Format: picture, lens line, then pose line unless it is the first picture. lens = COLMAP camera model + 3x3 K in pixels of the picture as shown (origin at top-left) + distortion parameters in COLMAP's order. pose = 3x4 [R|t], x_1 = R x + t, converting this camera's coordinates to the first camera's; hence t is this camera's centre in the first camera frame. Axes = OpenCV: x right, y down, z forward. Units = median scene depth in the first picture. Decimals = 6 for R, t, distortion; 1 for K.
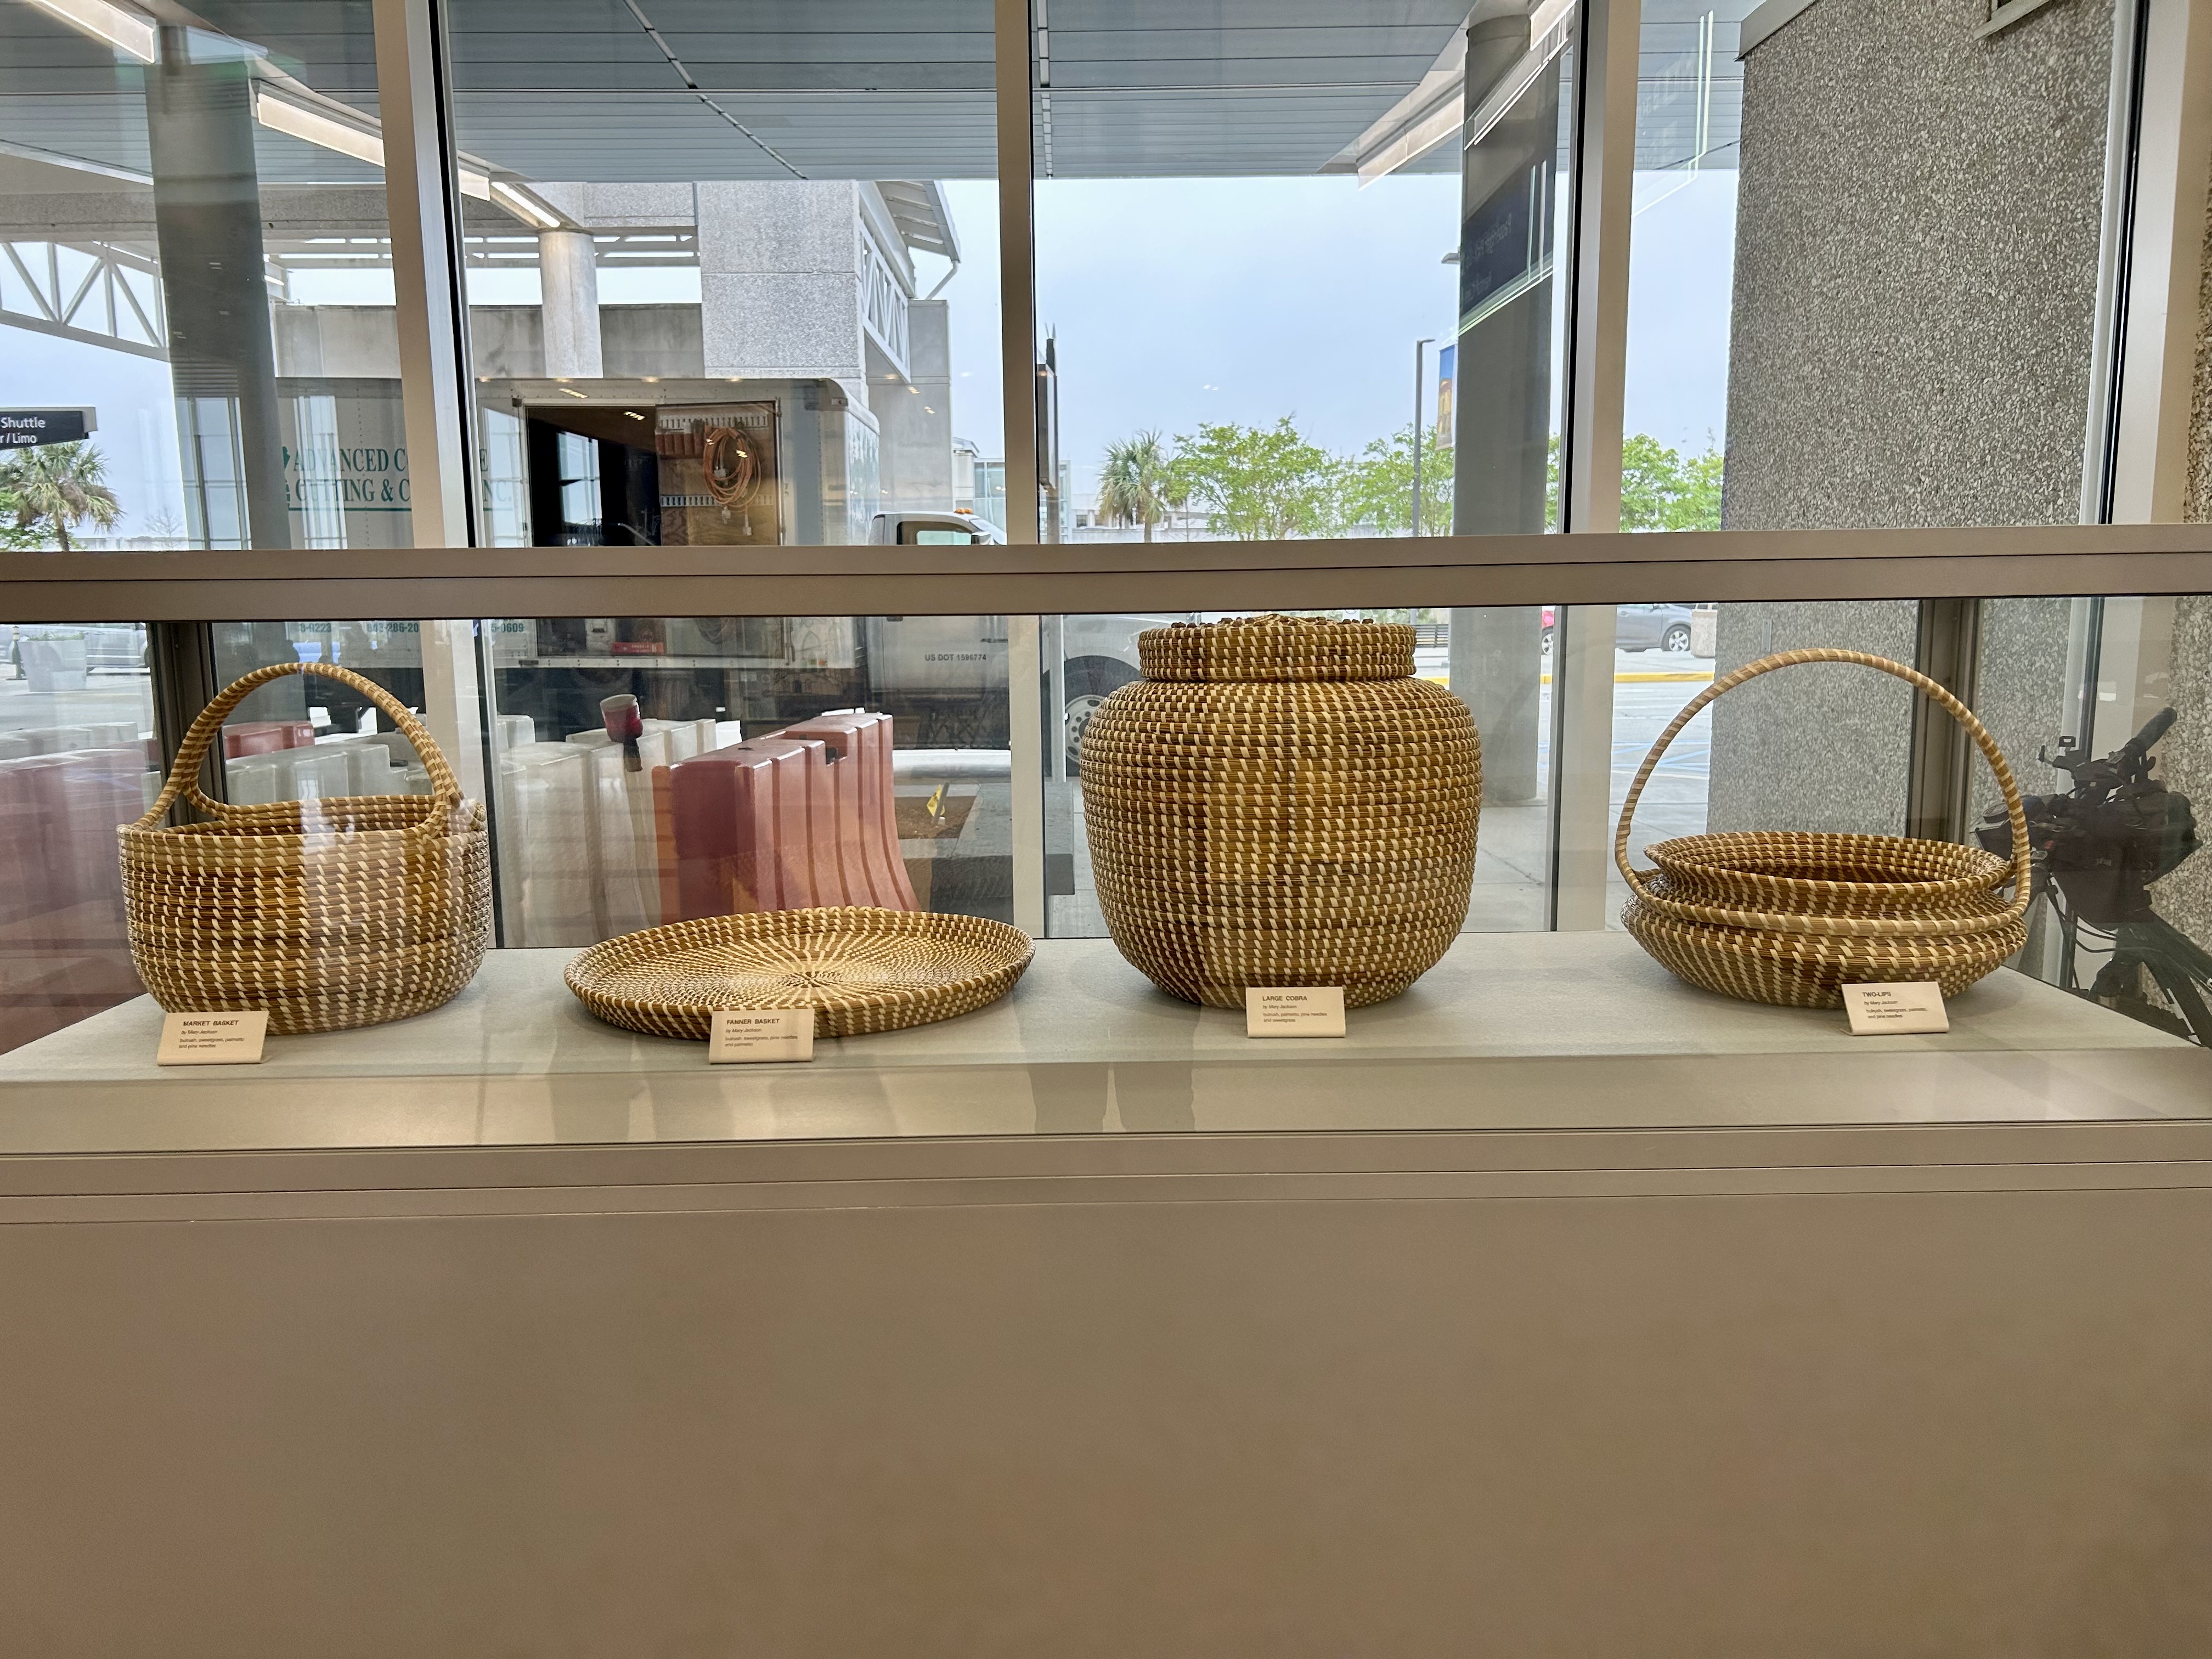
lens RADIAL K [[1653.3, 0, 1106.0], [0, 1653.3, 829.5], [0, 0, 1]] dist [0.030142, -0.039205]
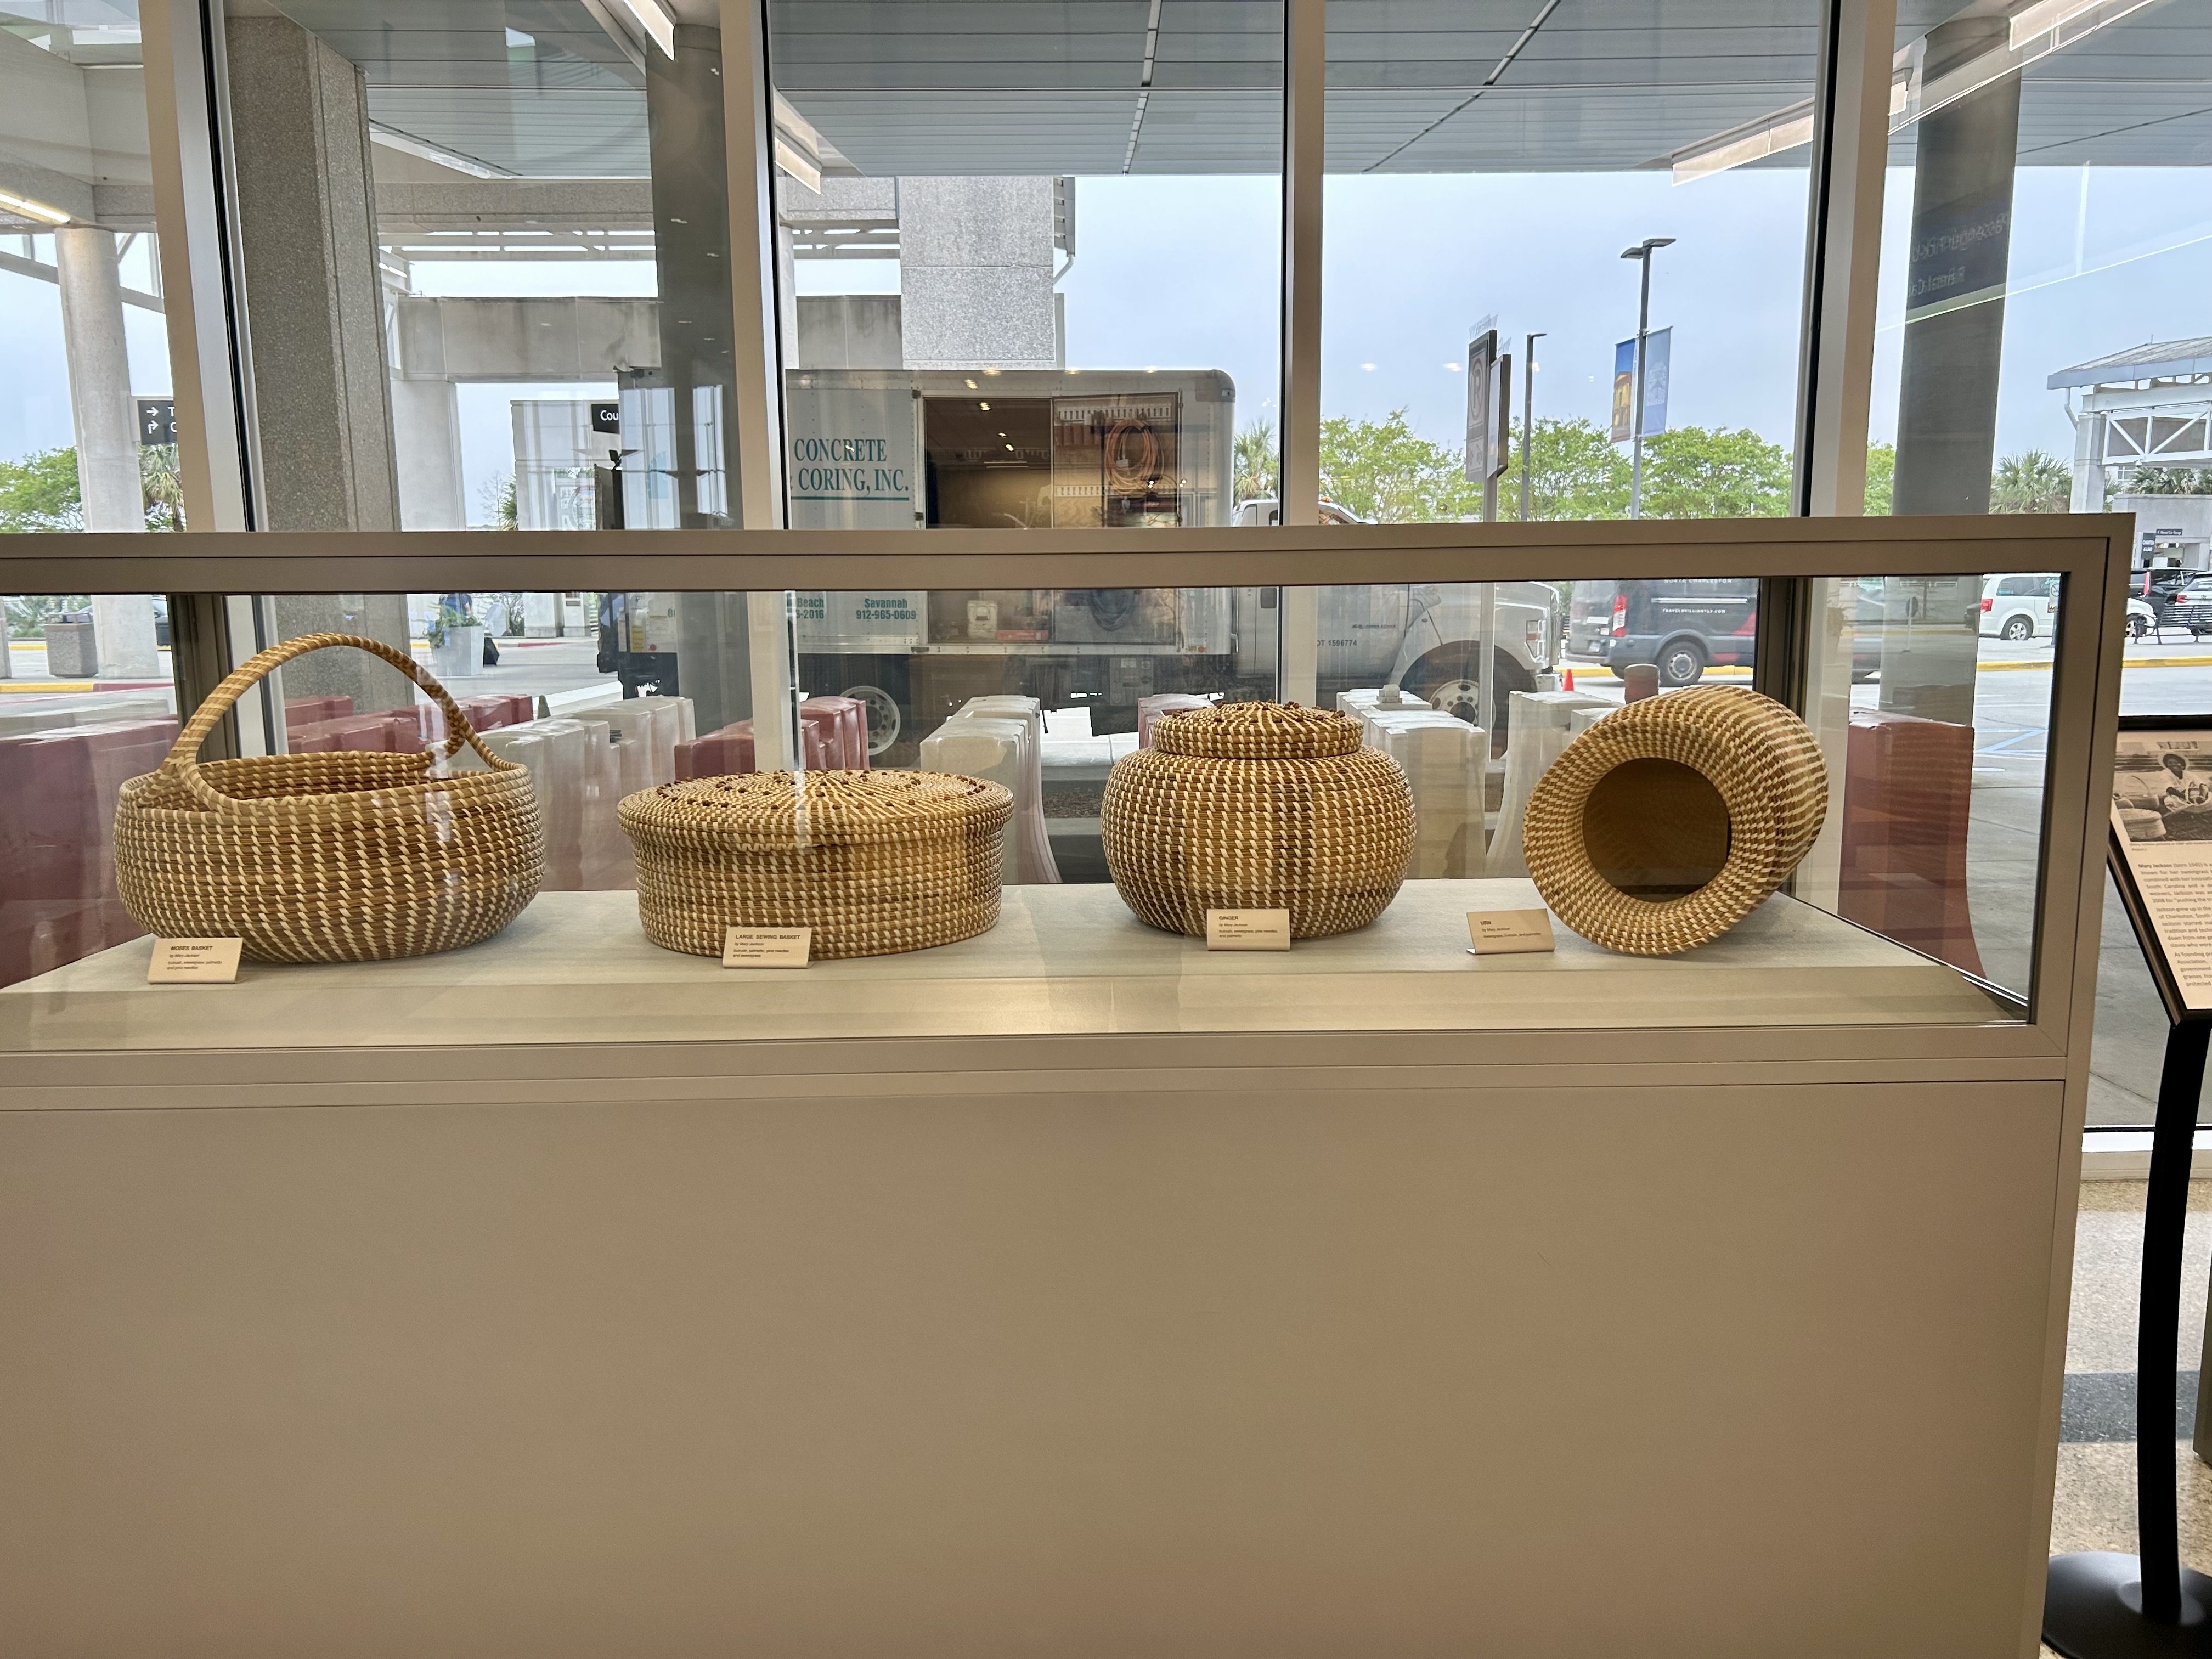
lens RADIAL K [[1649.4, 0, 1106.0], [0, 1649.4, 829.5], [0, 0, 1]] dist [0.007931, -0.008416]
pose [[0.999993, 0.003290, 0.001509, -0.120756], [-0.003298, 0.999982, 0.004937, 0.002305], [-0.001493, -0.004942, 0.999987, -0.006713]]
